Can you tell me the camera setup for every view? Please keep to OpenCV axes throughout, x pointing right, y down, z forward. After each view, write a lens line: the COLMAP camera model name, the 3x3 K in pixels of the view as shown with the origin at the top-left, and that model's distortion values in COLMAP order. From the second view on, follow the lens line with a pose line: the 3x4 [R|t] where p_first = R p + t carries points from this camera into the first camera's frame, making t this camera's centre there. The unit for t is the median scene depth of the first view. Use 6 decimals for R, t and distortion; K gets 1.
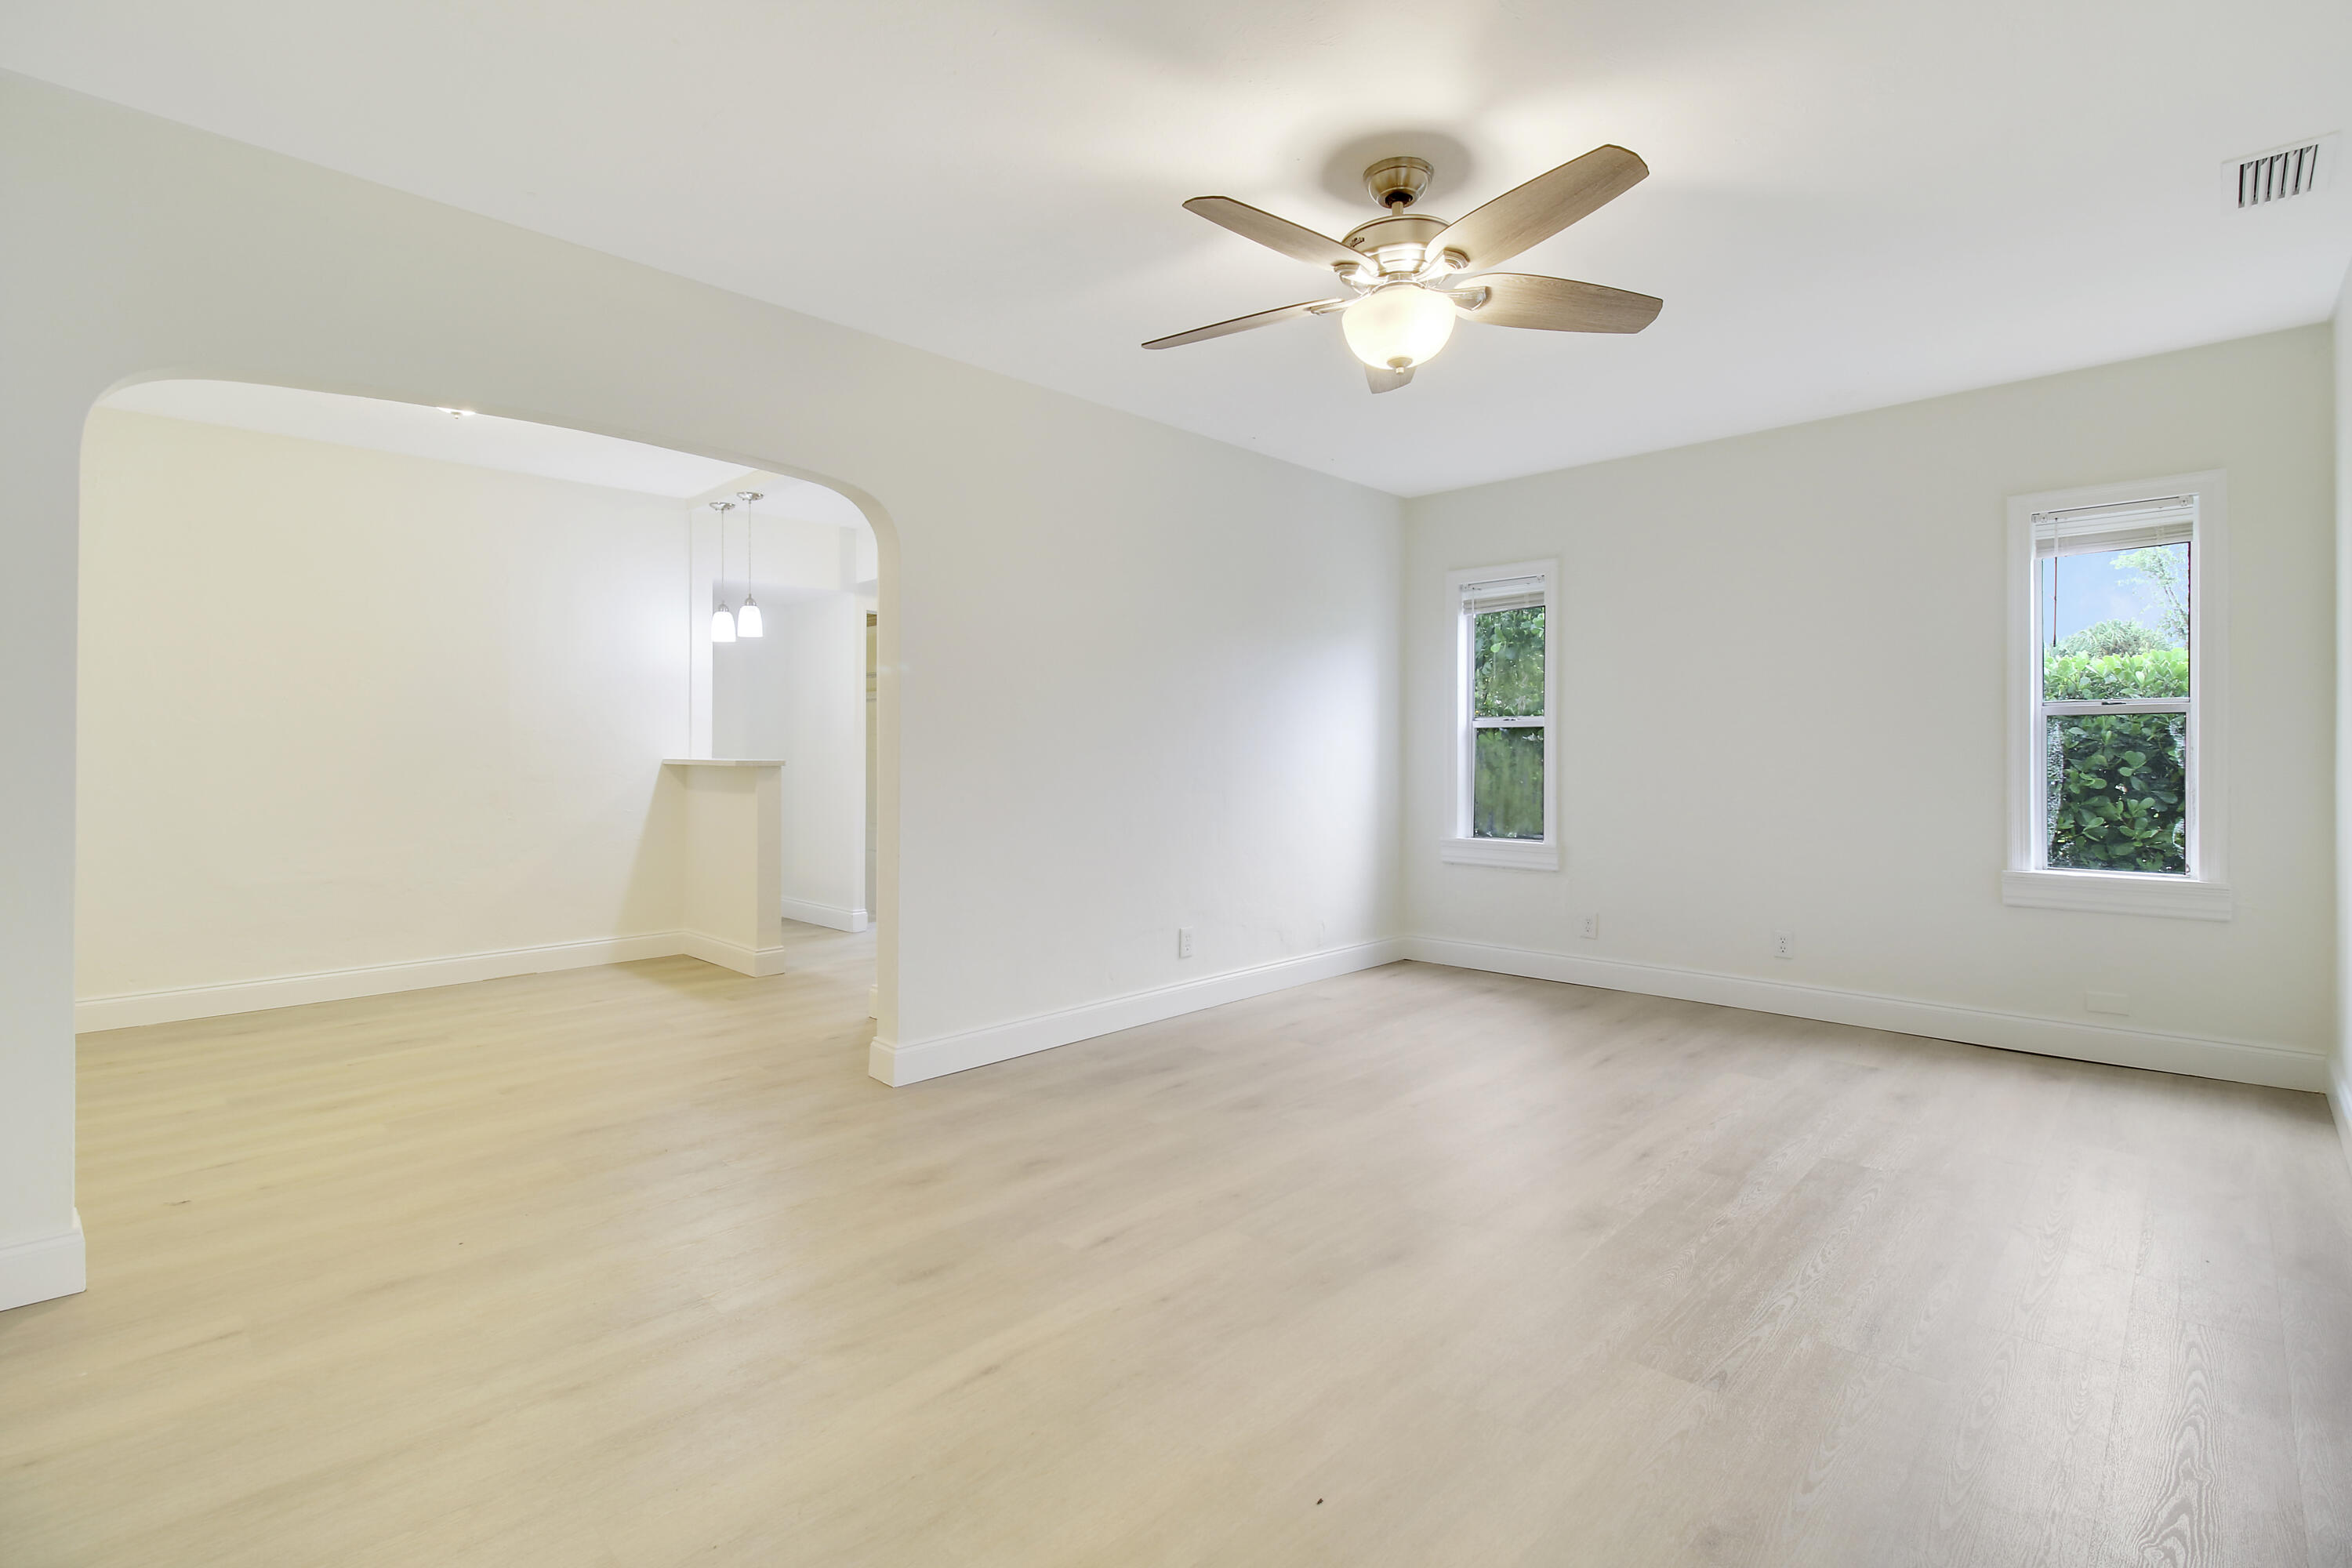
lens RADIAL K [[1085.7, 0, 1205.4], [0, 1085.7, 749.7], [0, 0, 1]] dist [0.005364, -0.012011]
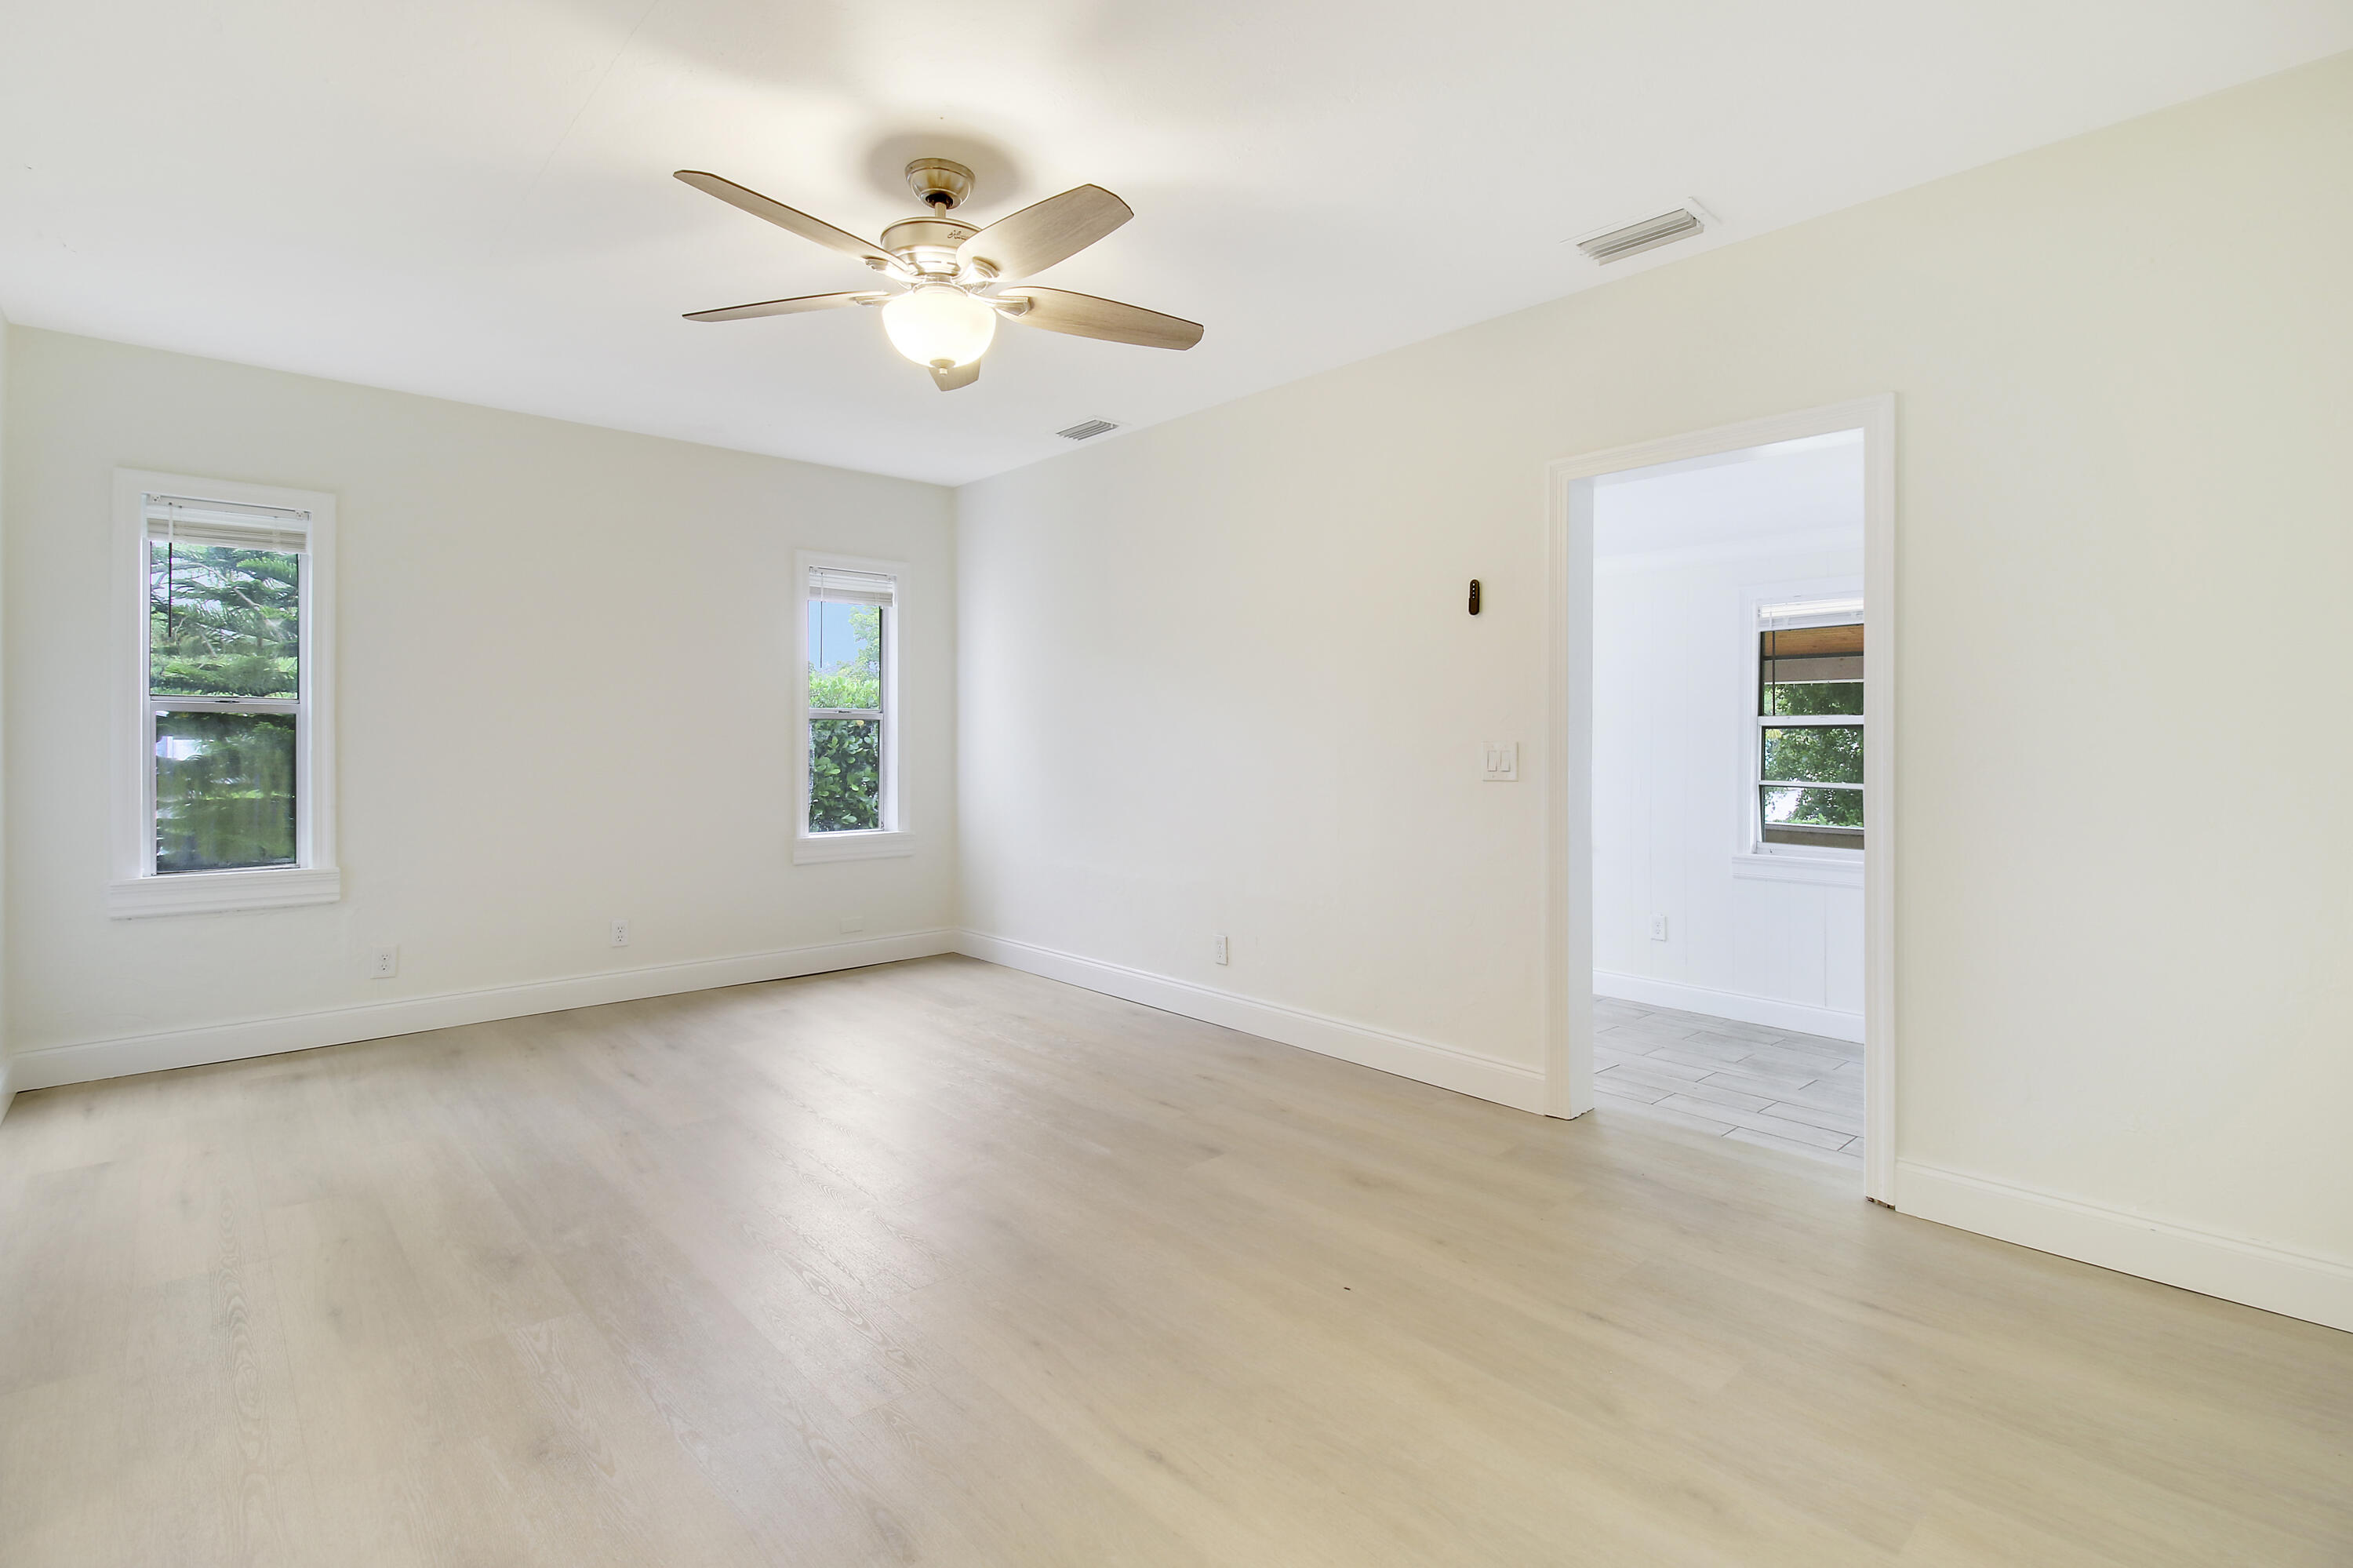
lens RADIAL K [[1111.7, 0, 1162.7], [0, 1111.7, 744.7], [0, 0, 1]] dist [0.001435, -0.000477]
pose [[0.070808, 0.001054, 0.997489, -0.561499], [-0.001589, 0.999998, -0.000944, 0.000412], [-0.997489, -0.001519, 0.070809, 0.480233]]
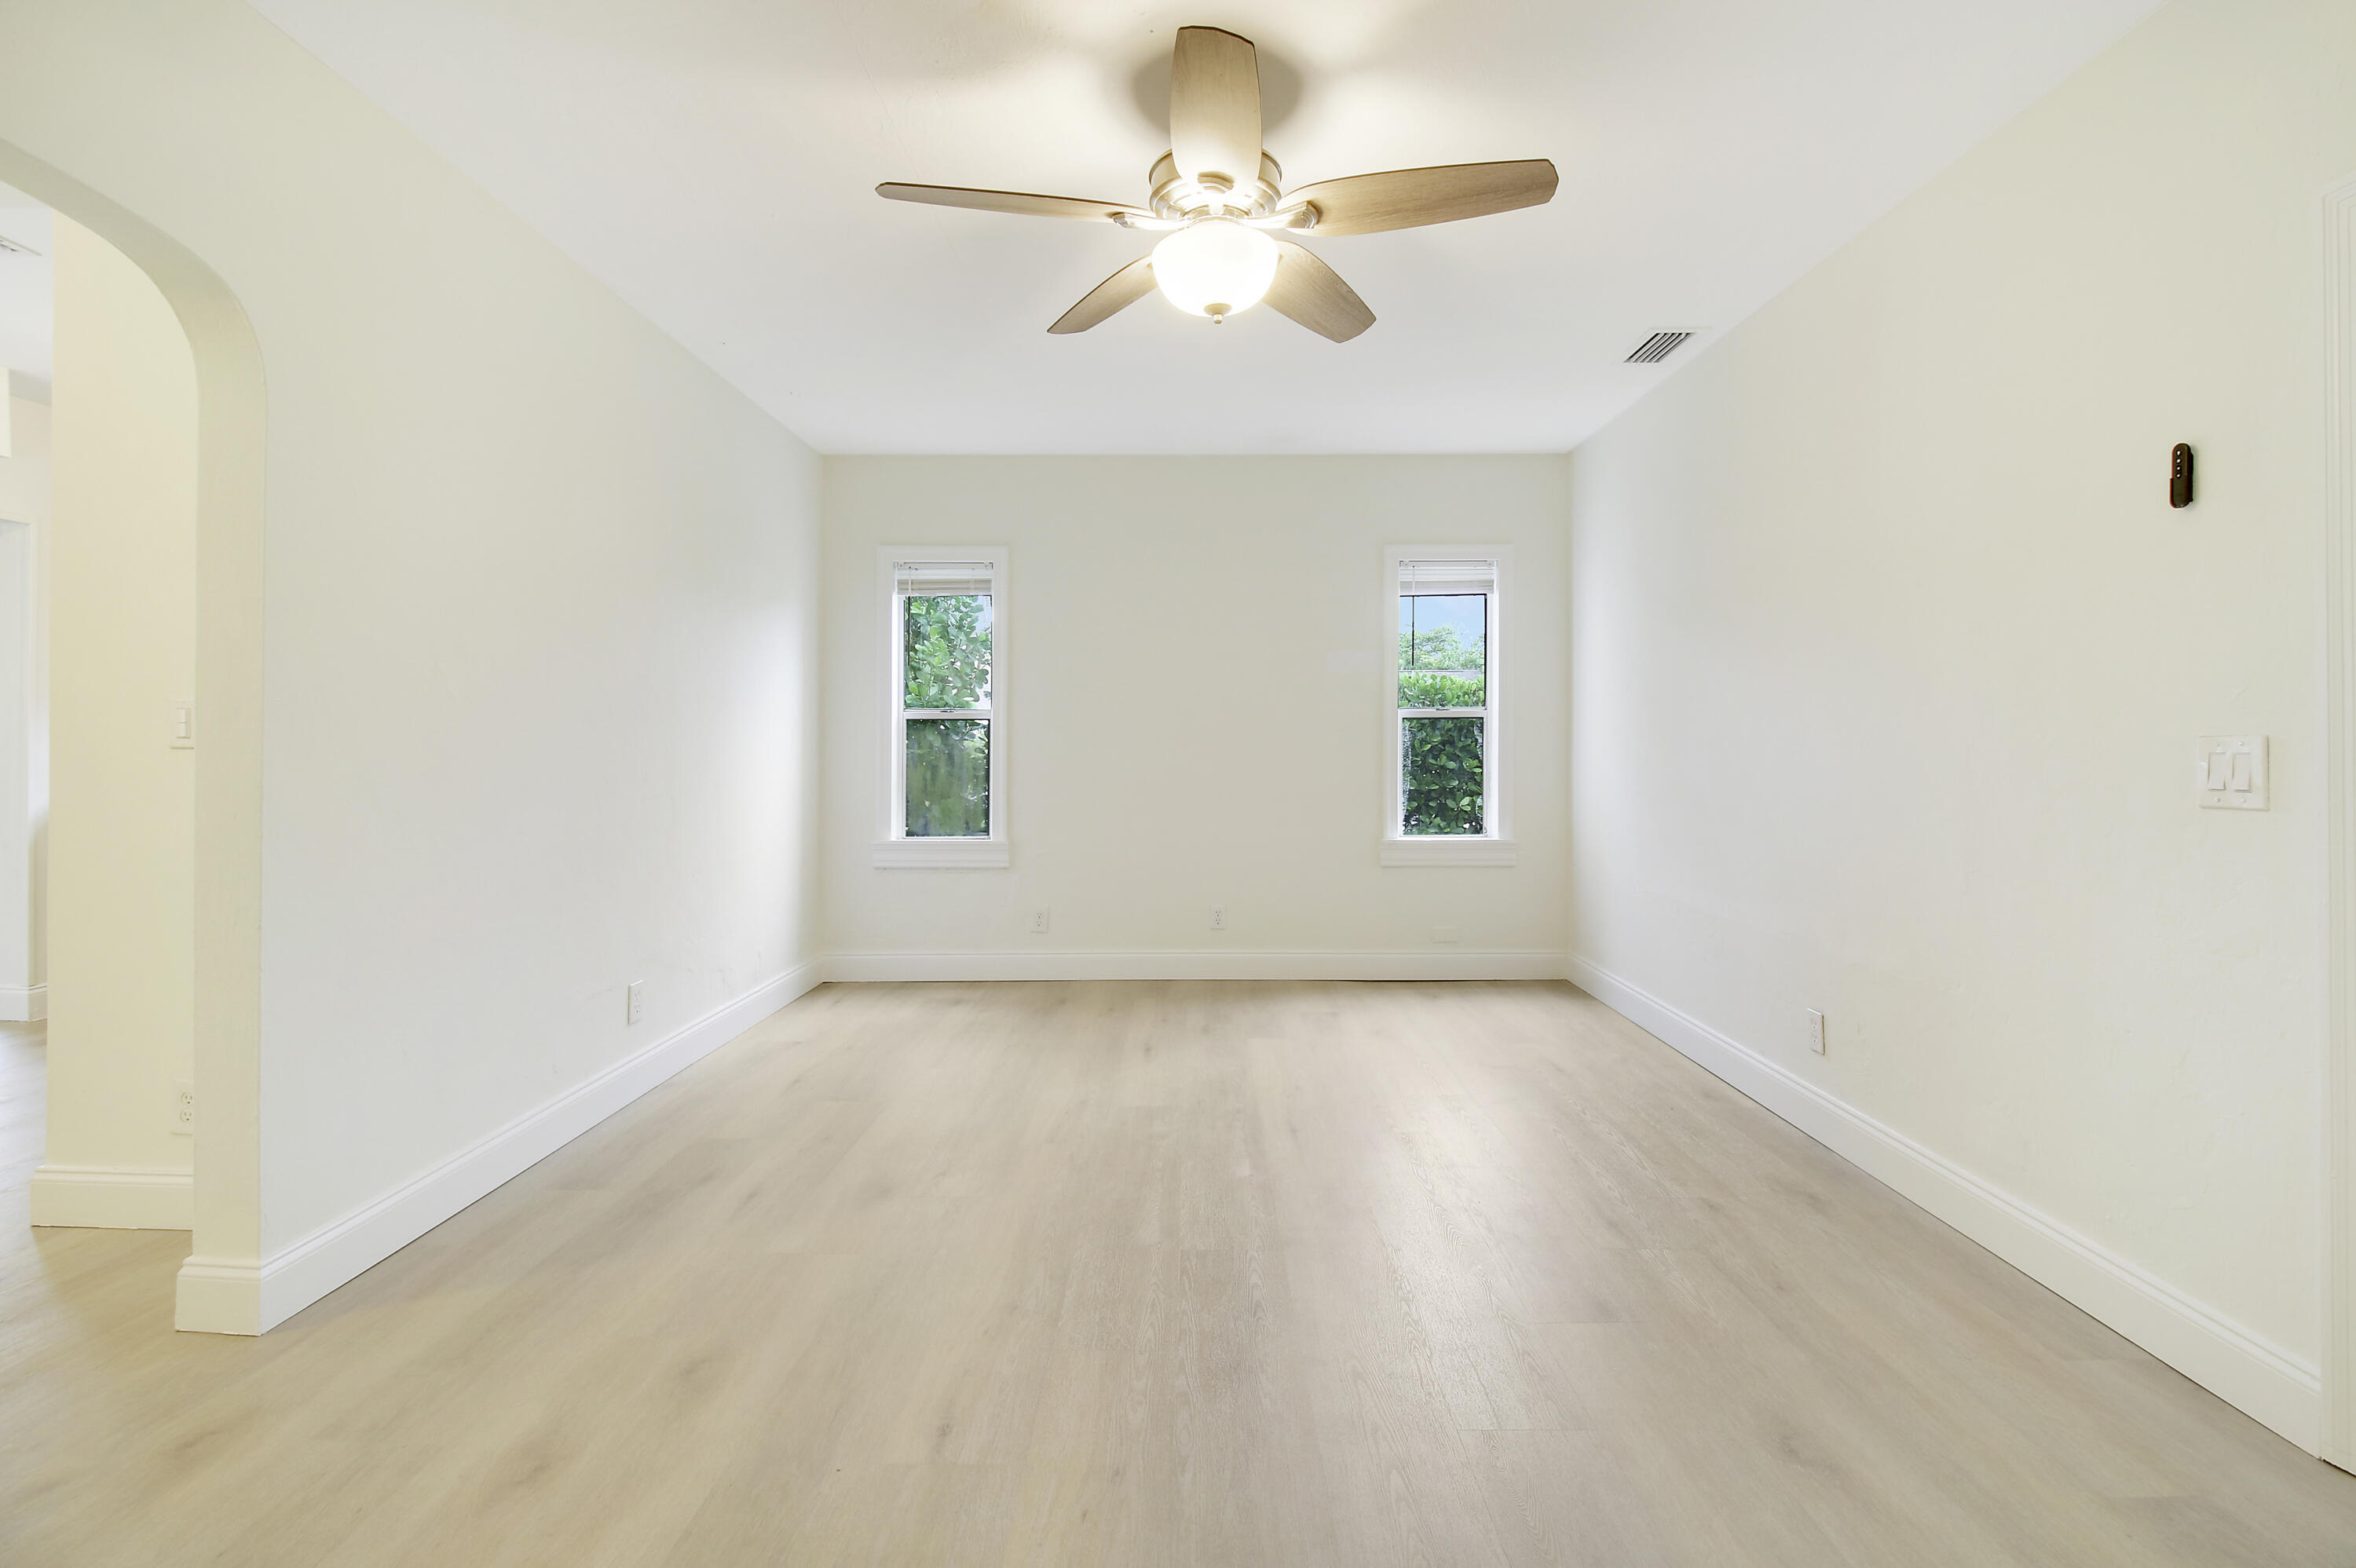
lens RADIAL K [[1083.6, 0, 1190.3], [0, 1083.6, 753.9], [0, 0, 1]] dist [0.025854, -0.016201]
pose [[0.724731, -0.003630, 0.689022, -0.304216], [-0.002424, 0.999967, 0.007818, 0.001864], [-0.689027, -0.007336, 0.724698, 0.241243]]
